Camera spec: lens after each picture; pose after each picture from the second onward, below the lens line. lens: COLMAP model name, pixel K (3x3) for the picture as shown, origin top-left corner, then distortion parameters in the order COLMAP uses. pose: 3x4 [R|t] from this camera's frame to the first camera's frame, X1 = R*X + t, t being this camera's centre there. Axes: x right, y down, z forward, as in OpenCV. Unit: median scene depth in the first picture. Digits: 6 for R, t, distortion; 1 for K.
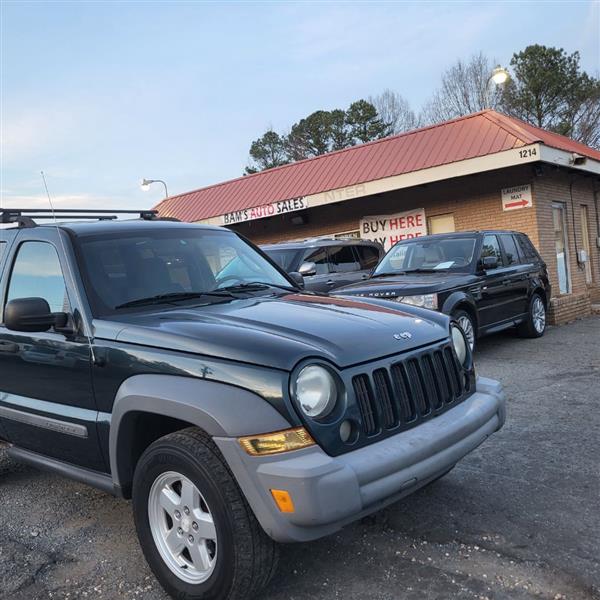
lens RADIAL K [[615.8, 0, 289.2], [0, 615.8, 298.3], [0, 0, 1]] dist [0.027372, 0.000000]
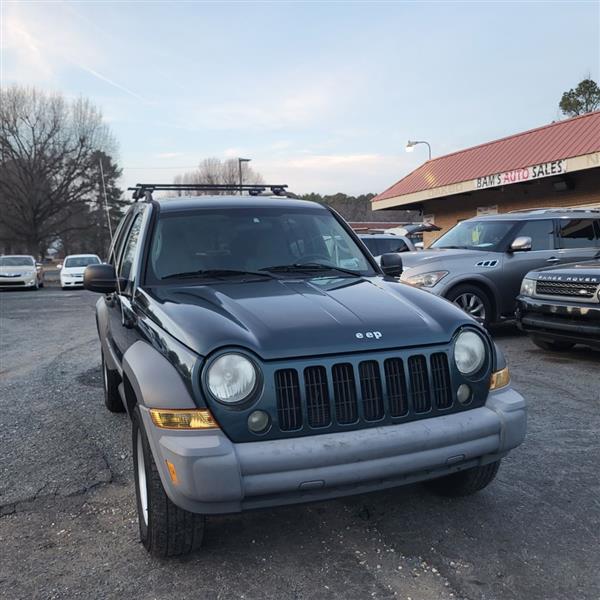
lens RADIAL K [[615.8, 0, 303.0], [0, 615.8, 300.9], [0, 0, 1]] dist [0.027372, 0.000000]
pose [[0.896727, 0.101817, -0.430714, 0.275861], [-0.071172, 0.993687, 0.086722, -0.037615], [0.436825, -0.047111, 0.898312, 0.054797]]
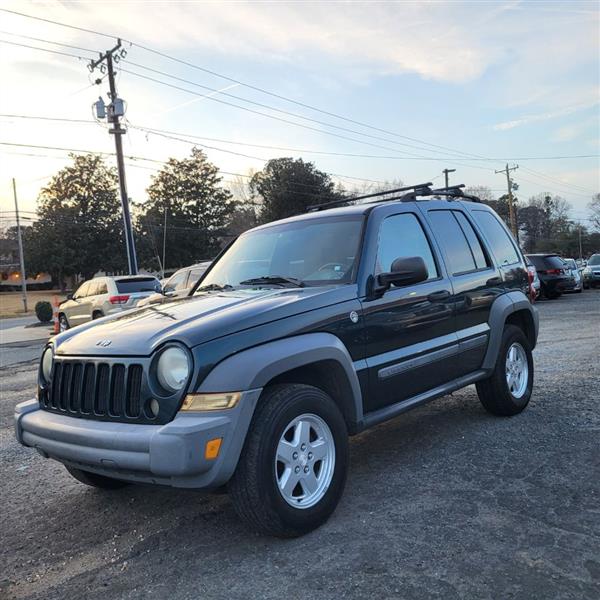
lens RADIAL K [[615.8, 0, 292.8], [0, 615.8, 299.7], [0, 0, 1]] dist [0.027372, 0.000000]
pose [[0.033929, 0.106841, -0.993697, 0.728063], [0.035976, 0.993495, 0.108048, -0.070830], [0.998777, -0.039416, 0.029864, 0.728774]]
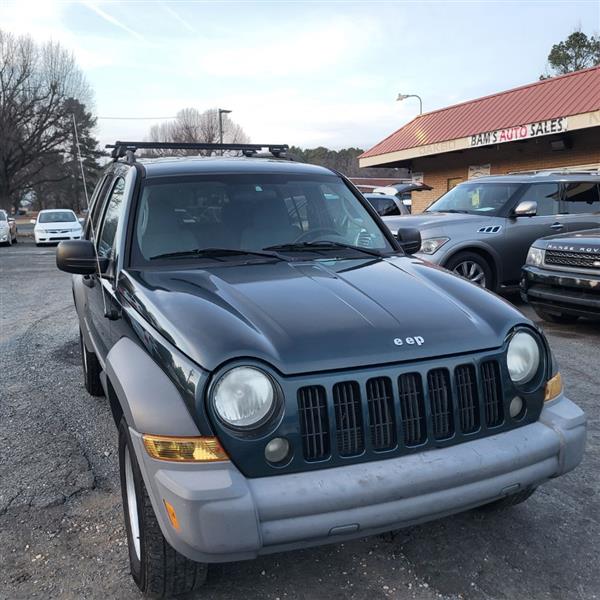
lens RADIAL K [[615.8, 0, 300.0], [0, 615.8, 305.2], [0, 0, 1]] dist [0.027372, 0.000000]
pose [[0.907758, 0.141664, -0.394850, 0.200091], [-0.082774, 0.983236, 0.162467, -0.055510], [0.411246, -0.114798, 0.904267, 0.131415]]
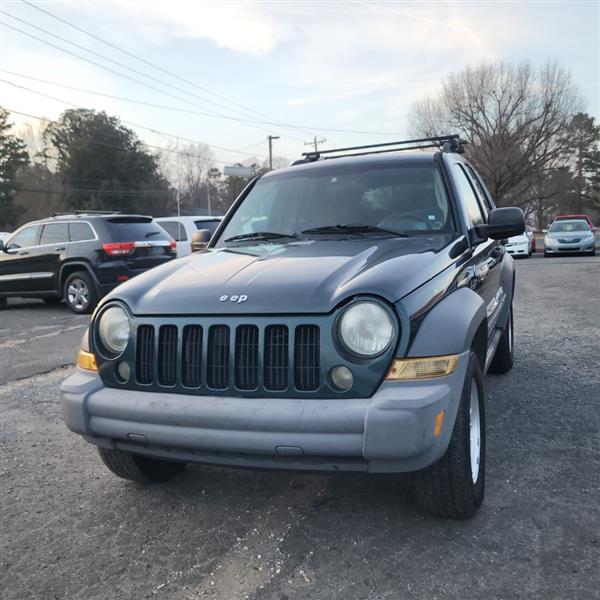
lens RADIAL K [[615.8, 0, 295.3], [0, 615.8, 298.3], [0, 0, 1]] dist [0.027372, 0.000000]
pose [[0.353764, 0.159201, -0.921686, 0.569050], [-0.017434, 0.986359, 0.163680, -0.047174], [0.935172, -0.041836, 0.351714, 0.426975]]
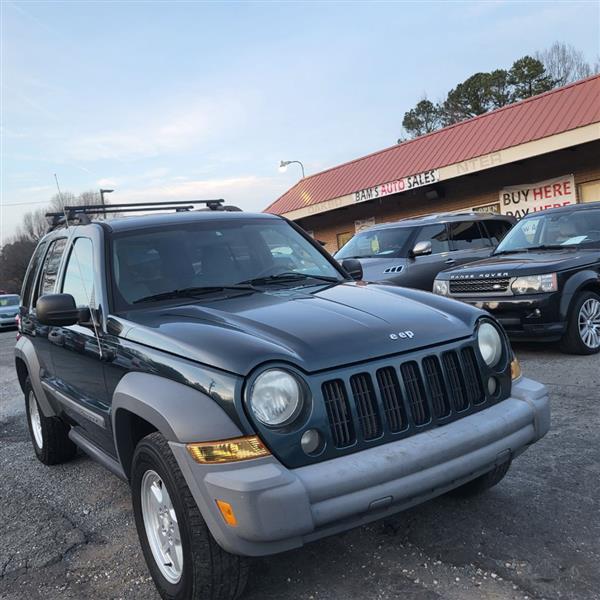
lens RADIAL K [[615.8, 0, 288.3], [0, 615.8, 296.7], [0, 0, 1]] dist [0.027372, 0.000000]
pose [[0.966567, -0.005391, -0.256356, 0.141133], [0.014787, 0.999287, 0.034737, -0.016409], [0.255986, -0.037367, 0.965958, 0.048831]]
